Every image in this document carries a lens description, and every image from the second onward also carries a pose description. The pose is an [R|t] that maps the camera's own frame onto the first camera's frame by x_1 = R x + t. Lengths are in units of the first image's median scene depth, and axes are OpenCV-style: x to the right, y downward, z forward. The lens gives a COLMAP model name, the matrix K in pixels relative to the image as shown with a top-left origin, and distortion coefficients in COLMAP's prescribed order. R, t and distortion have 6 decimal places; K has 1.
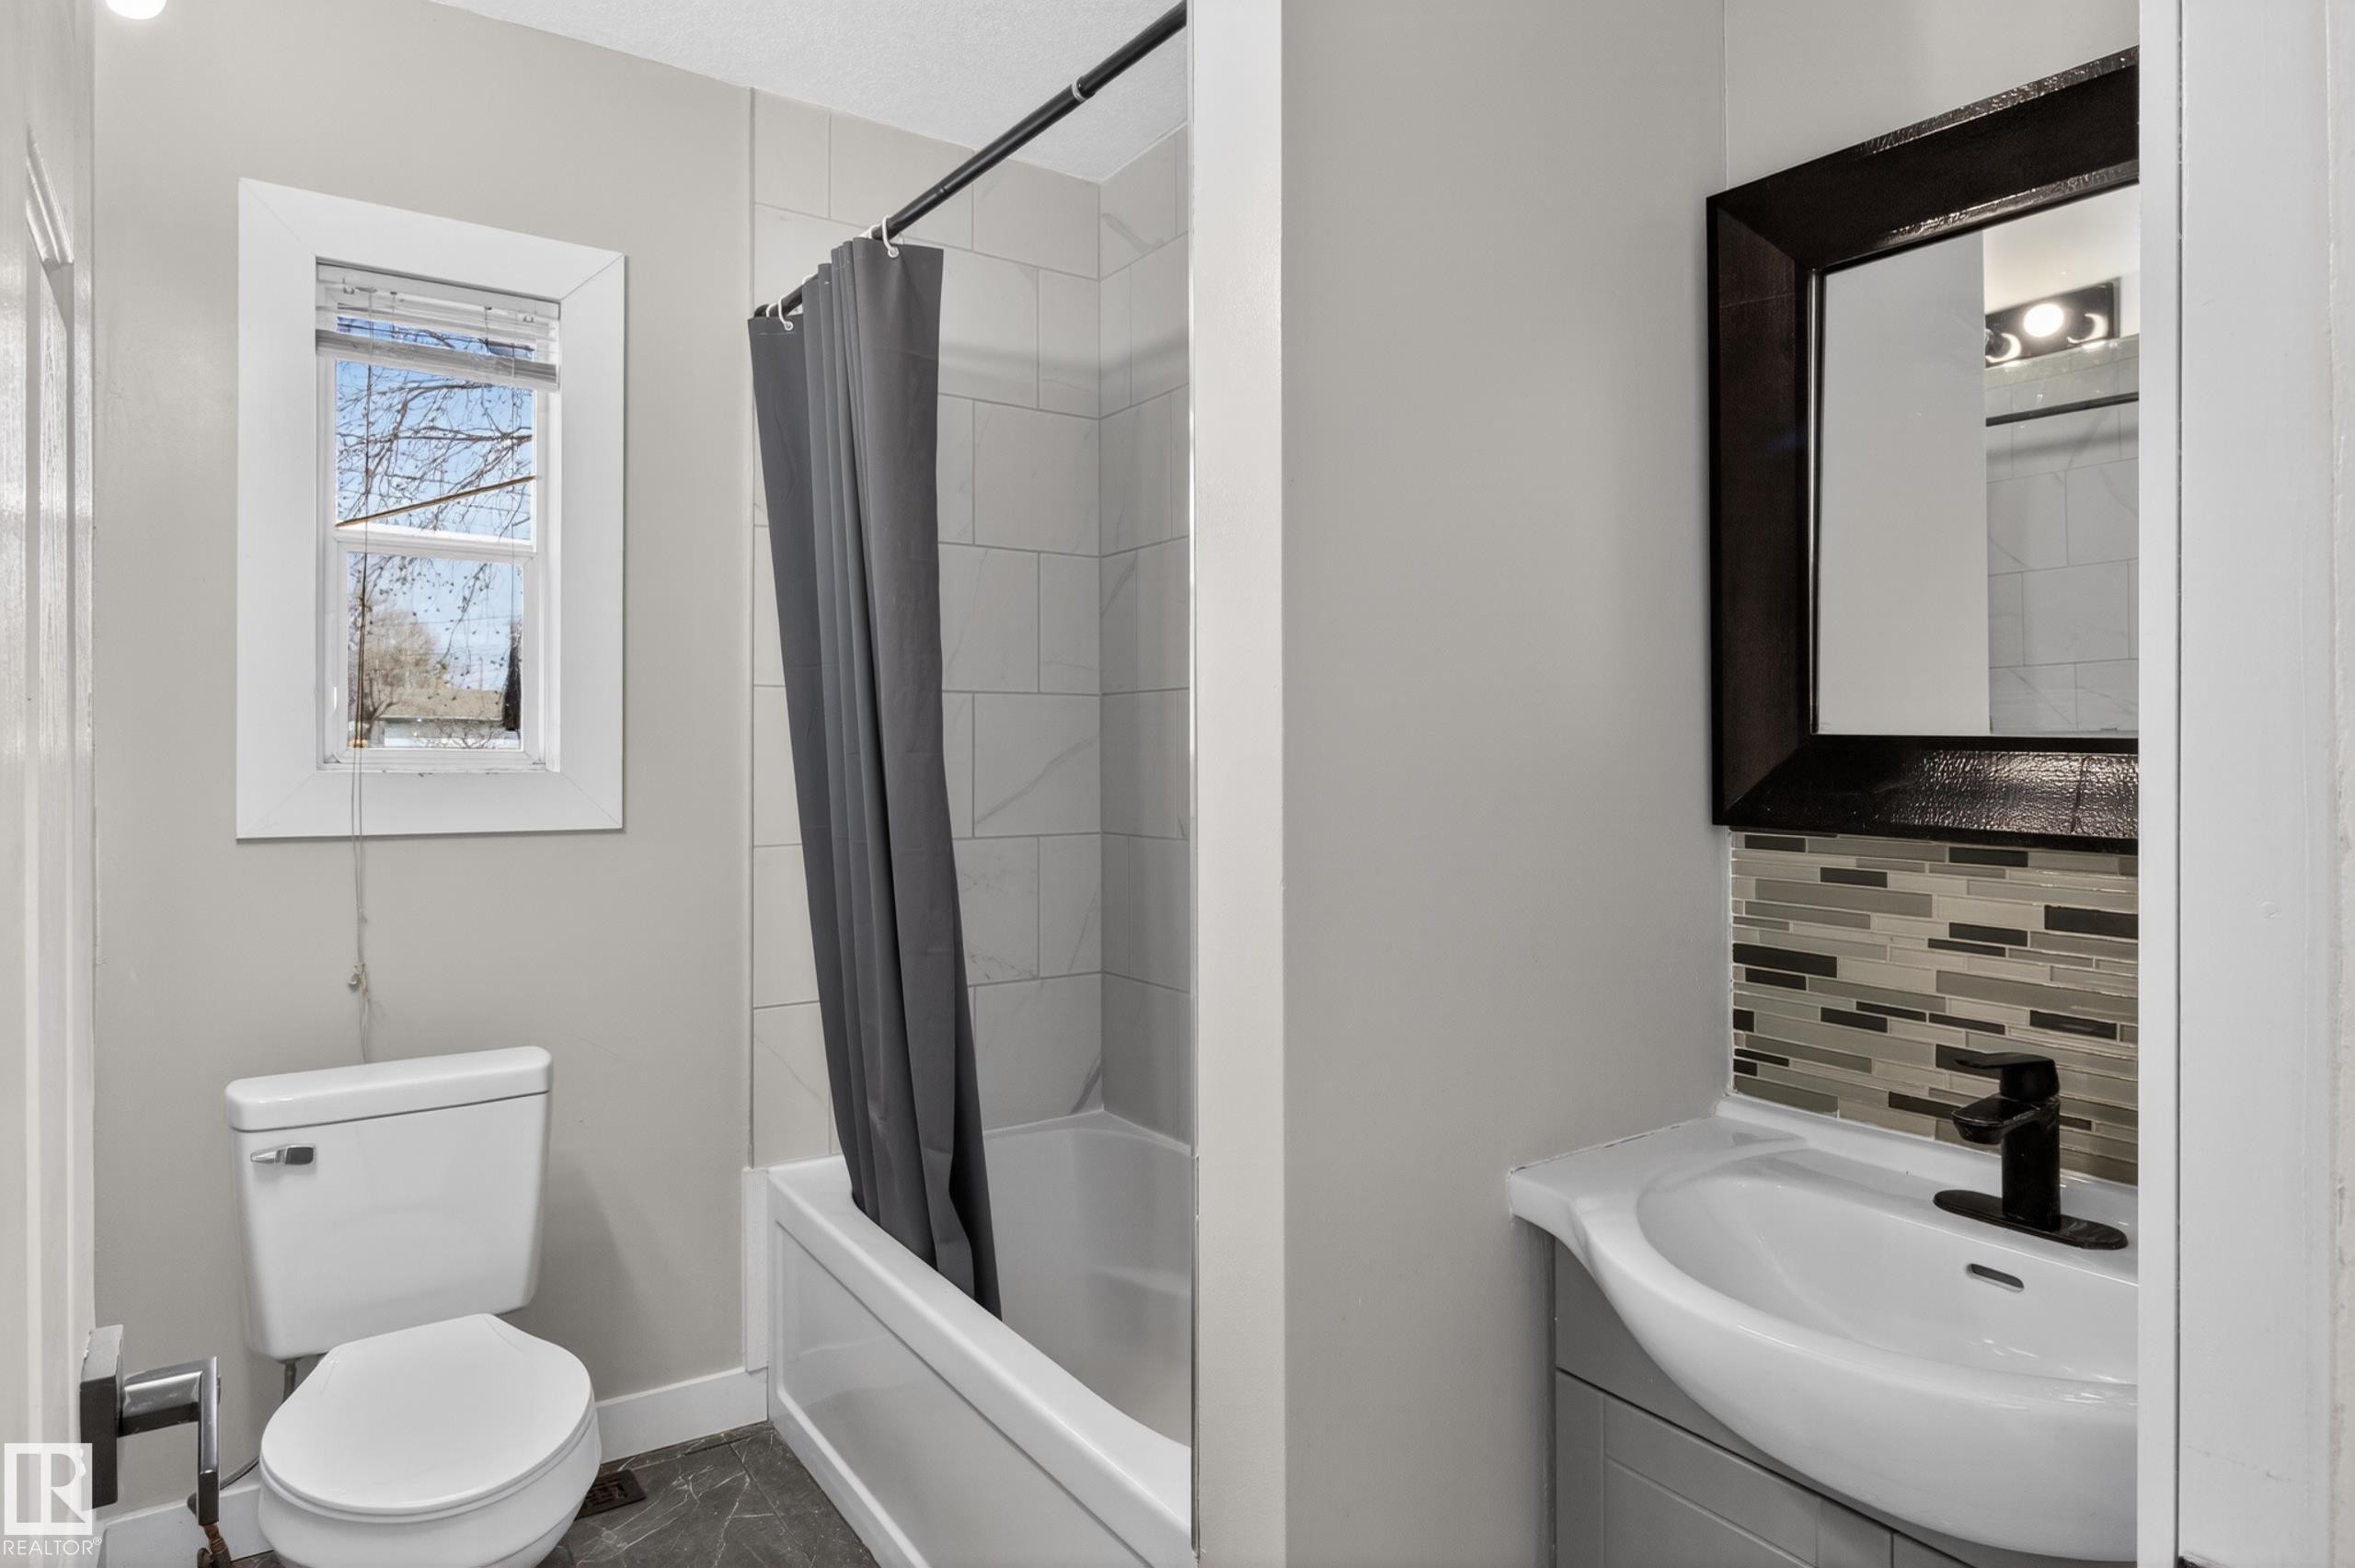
lens RADIAL K [[1372.1, 0, 1158.1], [0, 1372.1, 752.2], [0, 0, 1]] dist [0.002968, -0.007074]
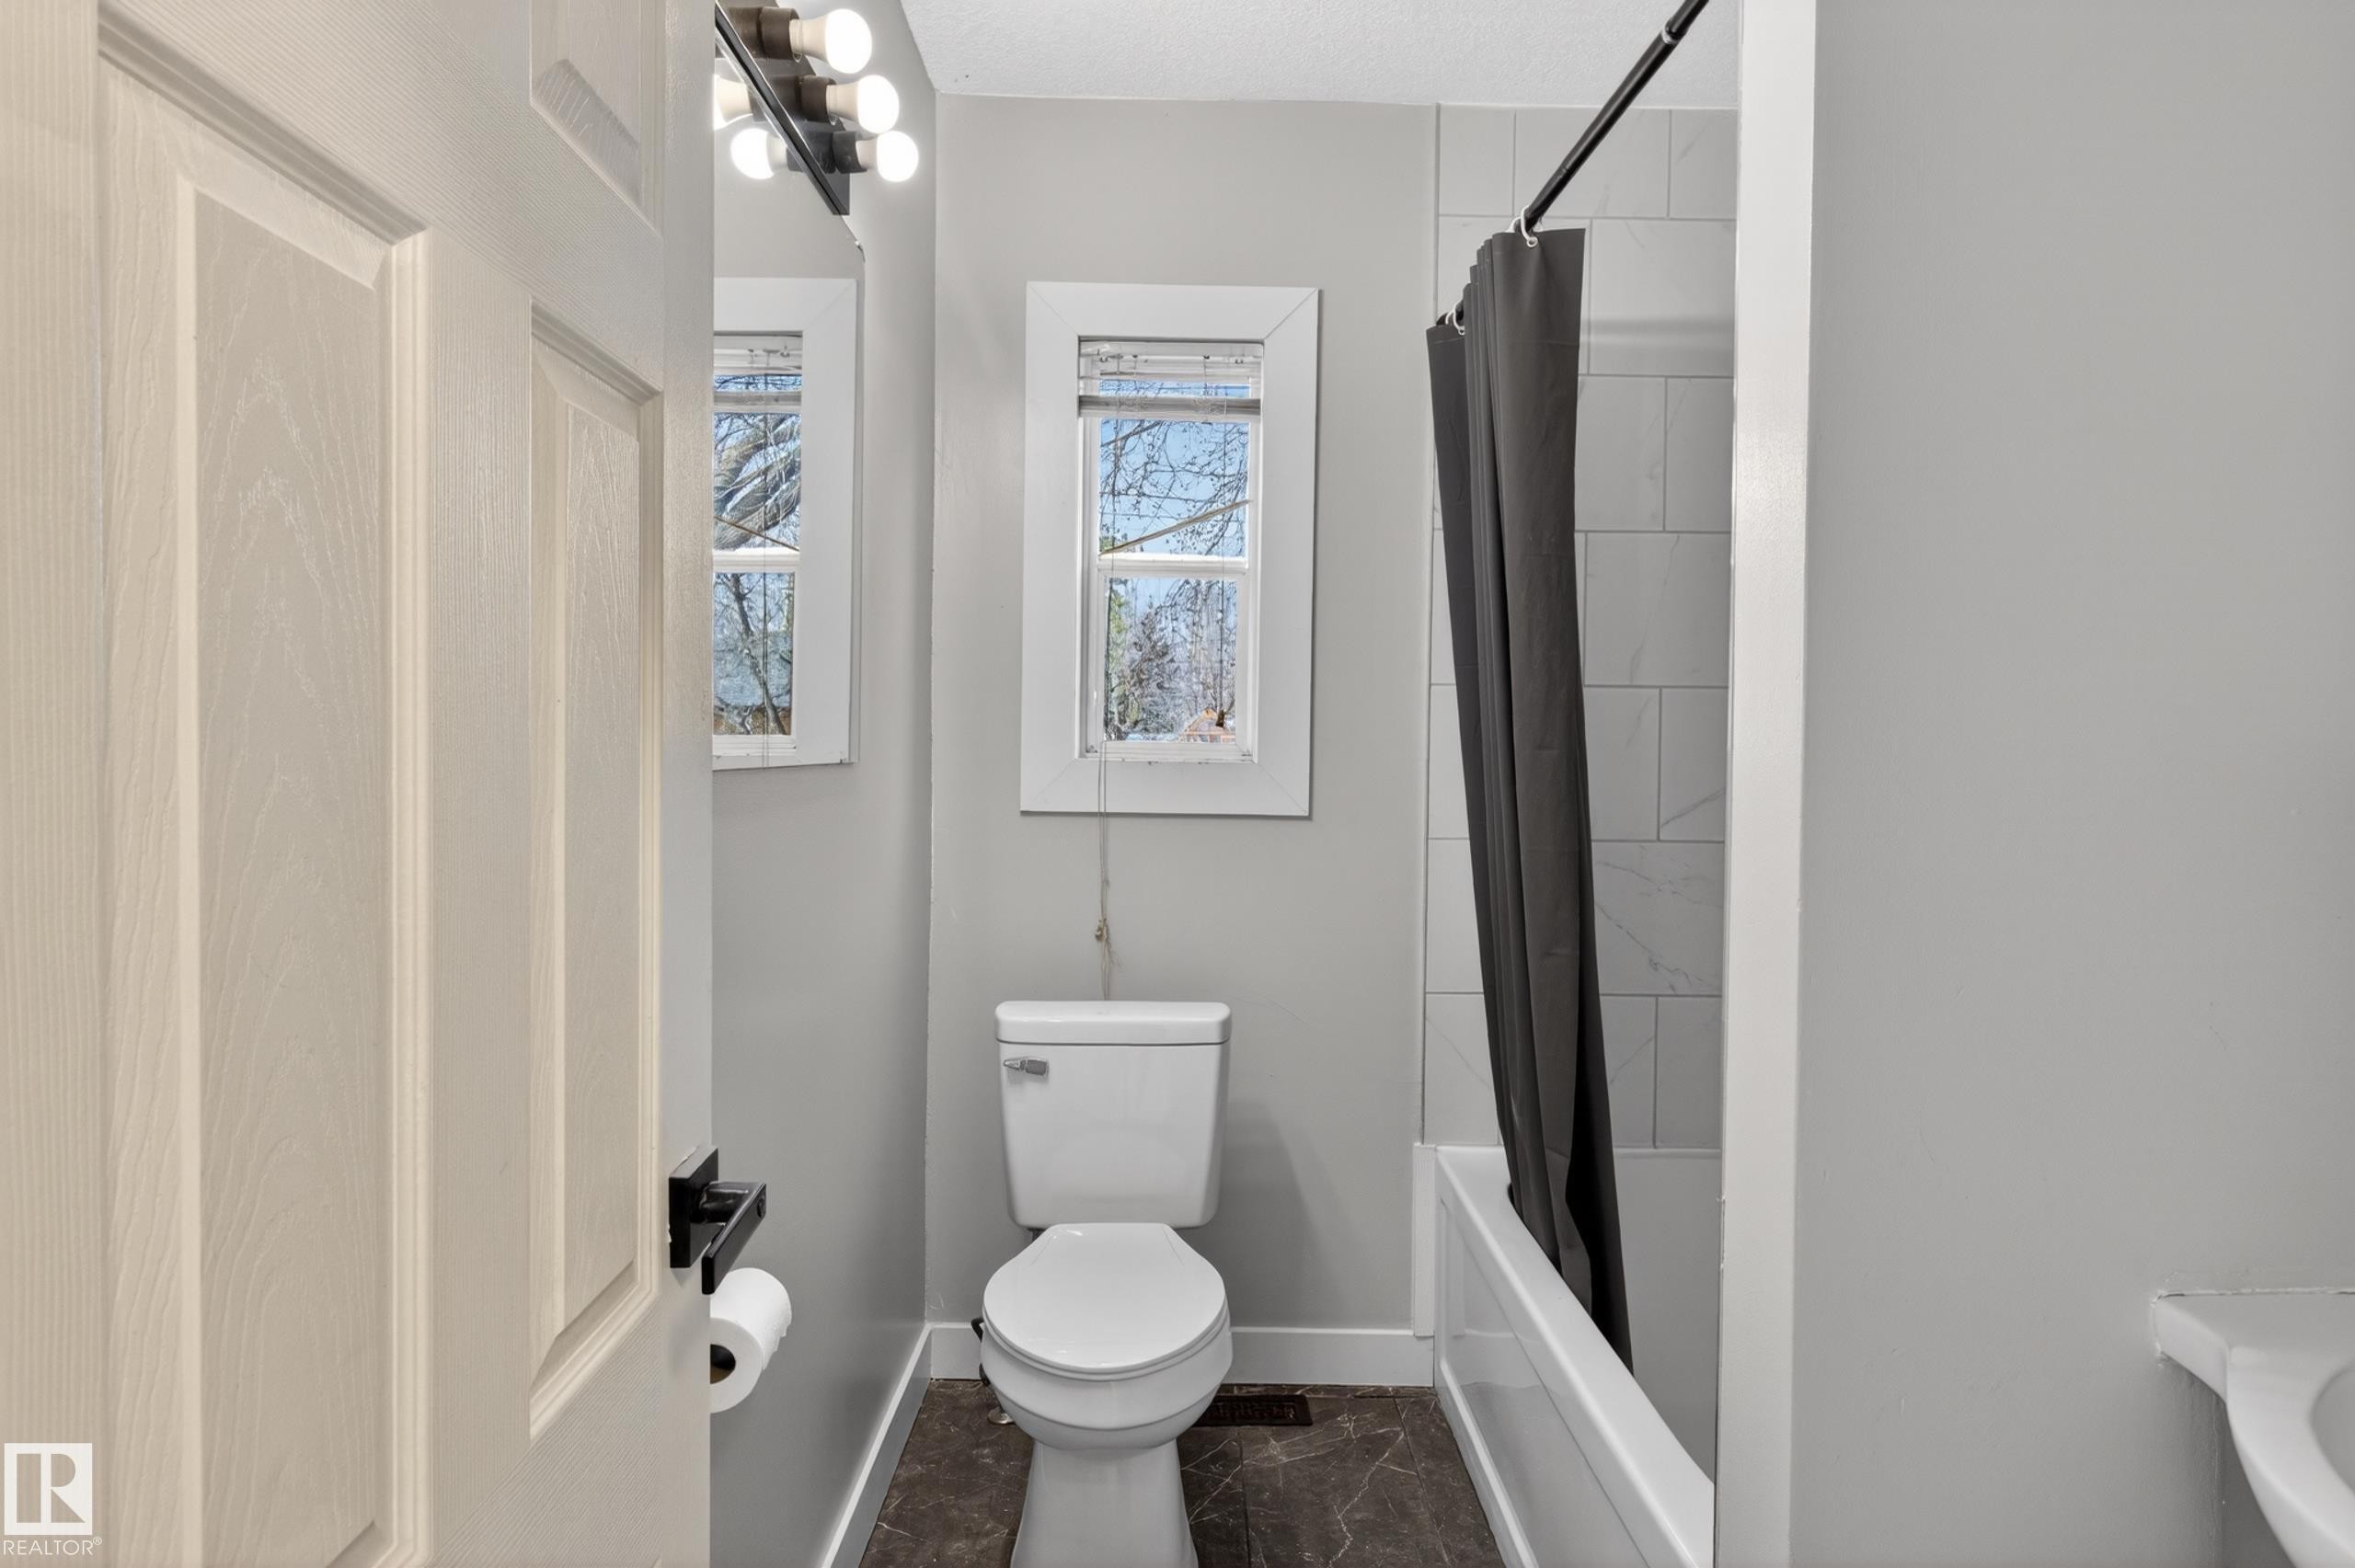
lens RADIAL K [[1372.1, 0, 1180.2], [0, 1372.1, 772.6], [0, 0, 1]] dist [0.002968, -0.007074]
pose [[0.833131, 0.021974, -0.552638, 0.138063], [-0.012449, 0.999702, 0.020982, -0.000595], [0.552935, -0.010601, 0.833157, 0.031306]]
